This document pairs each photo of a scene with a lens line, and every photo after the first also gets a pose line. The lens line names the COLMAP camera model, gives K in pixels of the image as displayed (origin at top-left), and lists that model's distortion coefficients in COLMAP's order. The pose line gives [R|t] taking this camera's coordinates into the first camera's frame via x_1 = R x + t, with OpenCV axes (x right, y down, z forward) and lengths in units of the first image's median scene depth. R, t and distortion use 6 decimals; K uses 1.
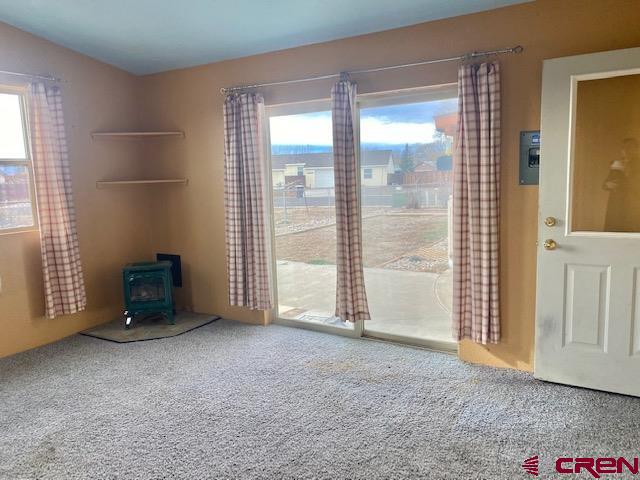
lens RADIAL K [[492.1, 0, 317.0], [0, 492.1, 238.0], [0, 0, 1]] dist [0.046826, -0.048850]
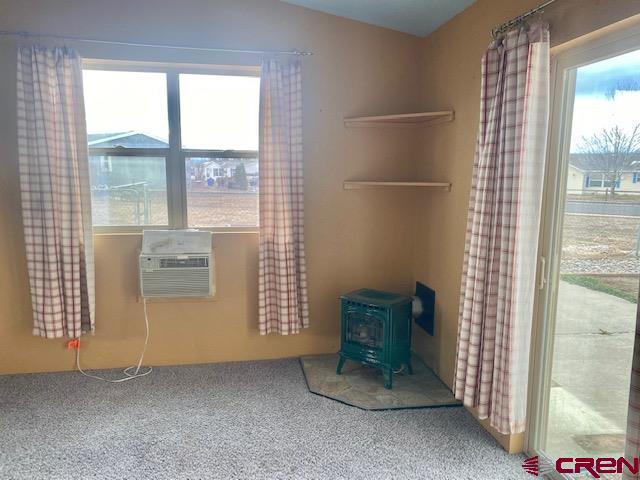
lens RADIAL K [[492.1, 0, 322.2], [0, 492.1, 242.3], [0, 0, 1]] dist [0.046826, -0.048850]
pose [[0.639387, 0.148368, -0.754434, 0.155684], [-0.132125, 0.987812, 0.082287, -0.080202], [0.757448, 0.047066, 0.651197, 0.494759]]
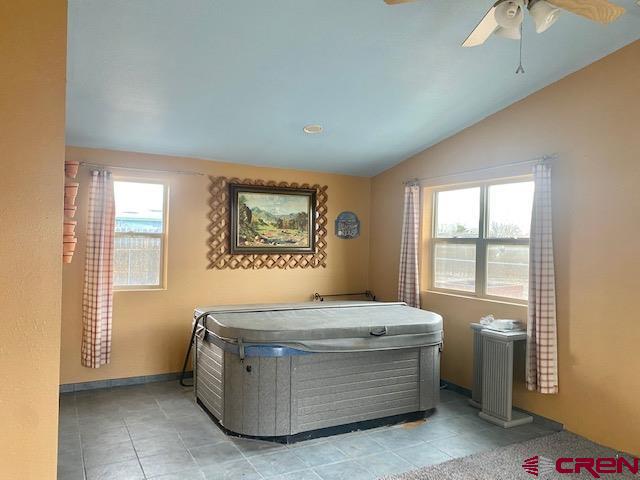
lens RADIAL K [[492.1, 0, 319.9], [0, 492.1, 239.5], [0, 0, 1]] dist [0.046826, -0.048850]
pose [[-0.511129, 0.019152, -0.859291, 0.541187], [-0.126305, 0.987224, 0.097134, -0.196202], [0.850173, 0.158181, -0.502180, 1.098659]]
